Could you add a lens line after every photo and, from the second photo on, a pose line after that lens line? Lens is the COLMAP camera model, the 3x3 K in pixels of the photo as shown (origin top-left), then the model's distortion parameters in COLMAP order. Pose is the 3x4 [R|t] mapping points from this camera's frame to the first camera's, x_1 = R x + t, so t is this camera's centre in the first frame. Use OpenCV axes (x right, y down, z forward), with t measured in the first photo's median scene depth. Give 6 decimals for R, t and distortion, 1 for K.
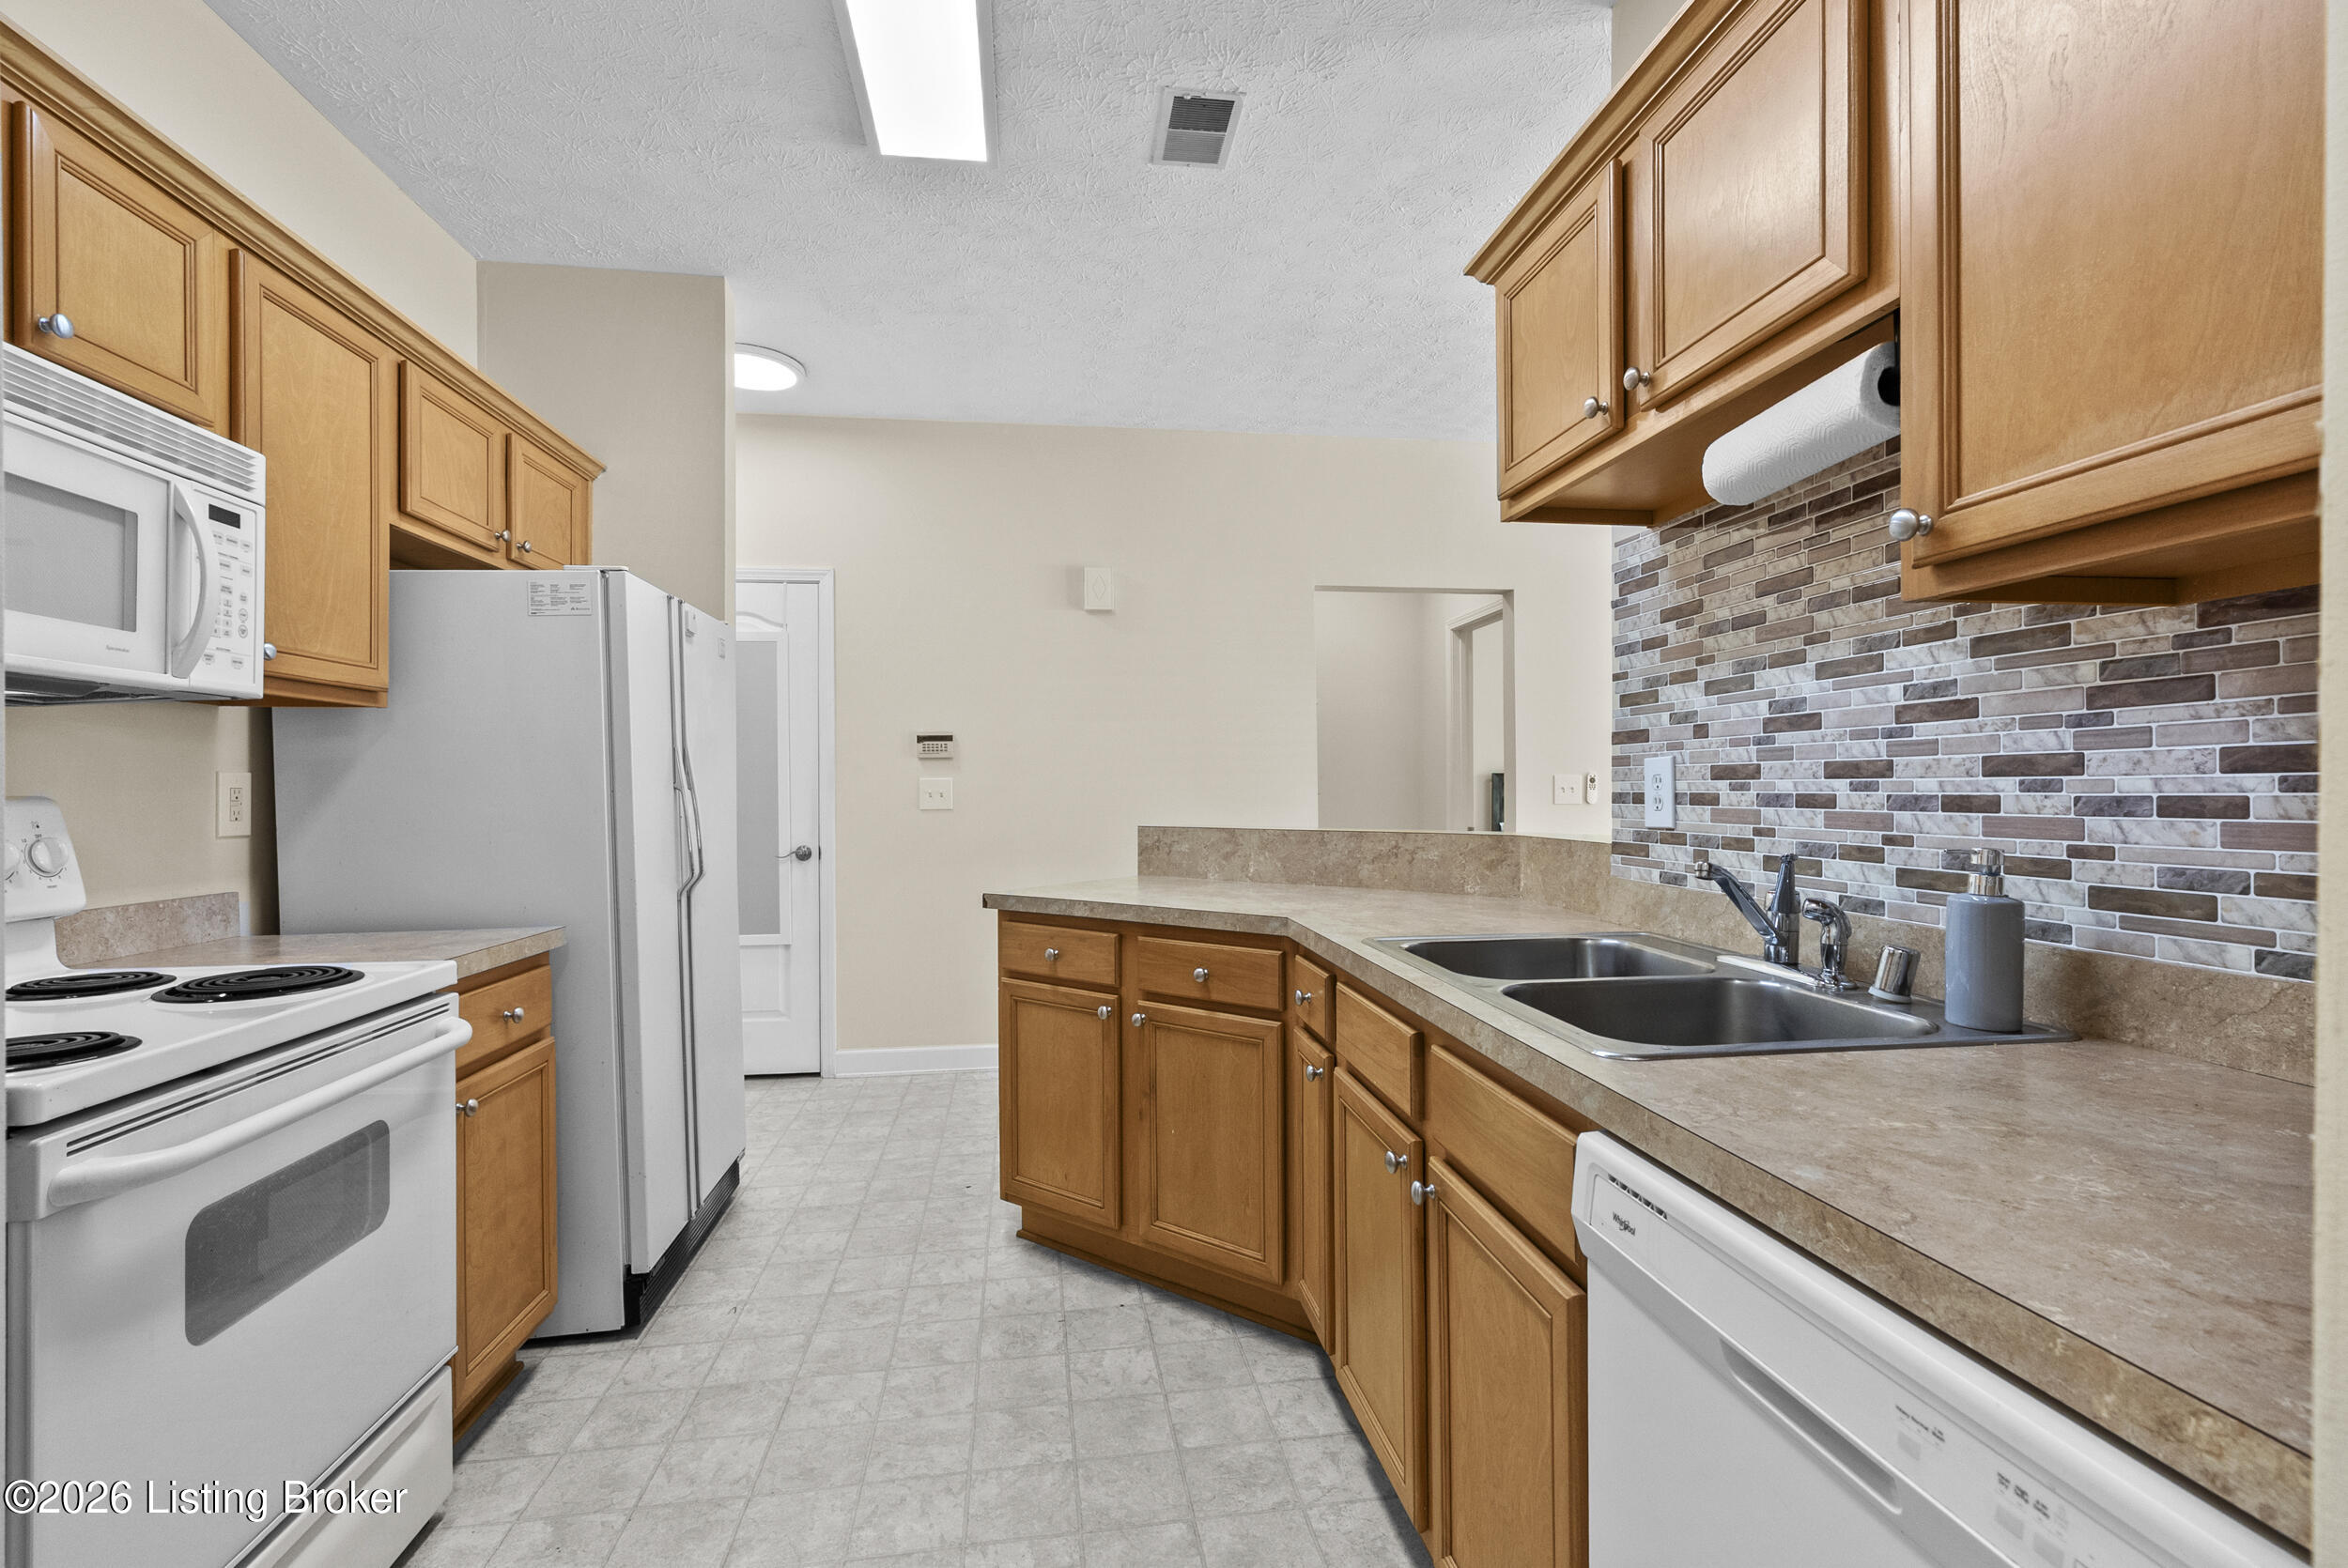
lens RADIAL K [[1065.9, 0, 1169.7], [0, 1065.9, 772.0], [0, 0, 1]] dist [-0.015150, 0.002077]
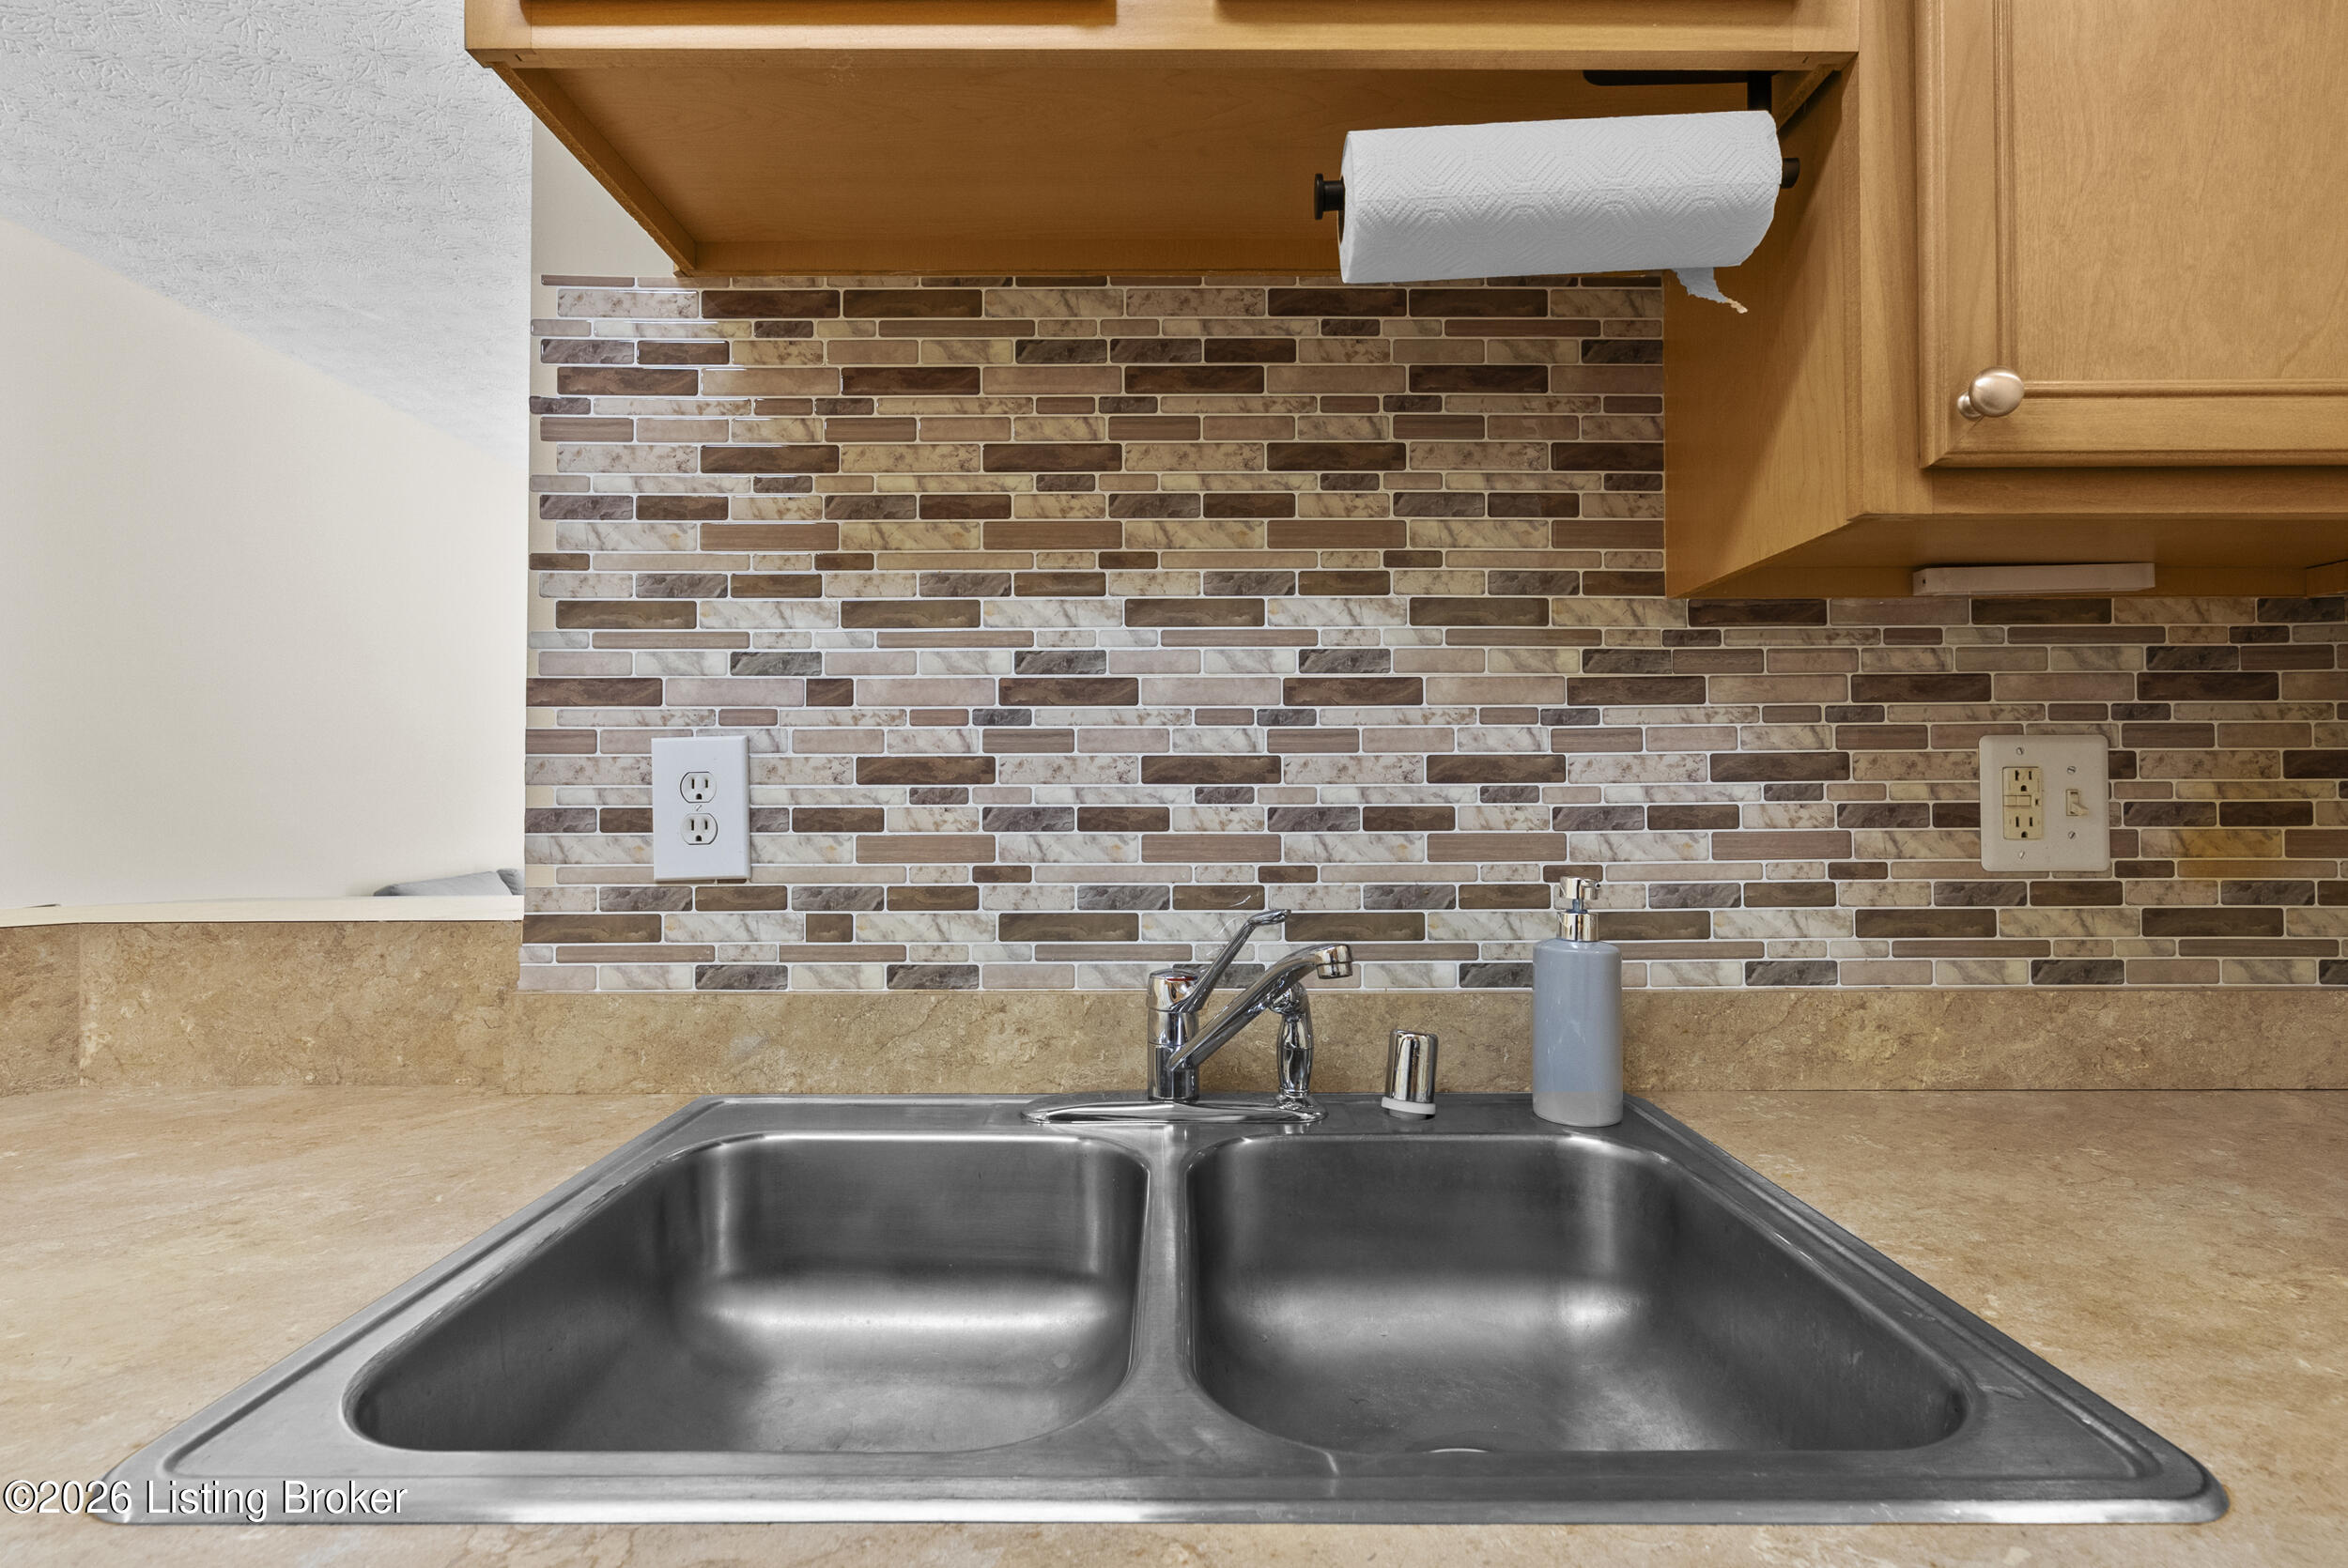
lens RADIAL K [[1230.6, 0, 1177.4], [0, 1230.6, 767.0], [0, 0, 1]] dist [0.000581, 0.001215]
pose [[0.122481, 0.026076, 0.992128, -0.105147], [-0.012371, 0.999617, -0.024745, 0.014166], [-0.992394, -0.009243, 0.122757, 0.866979]]
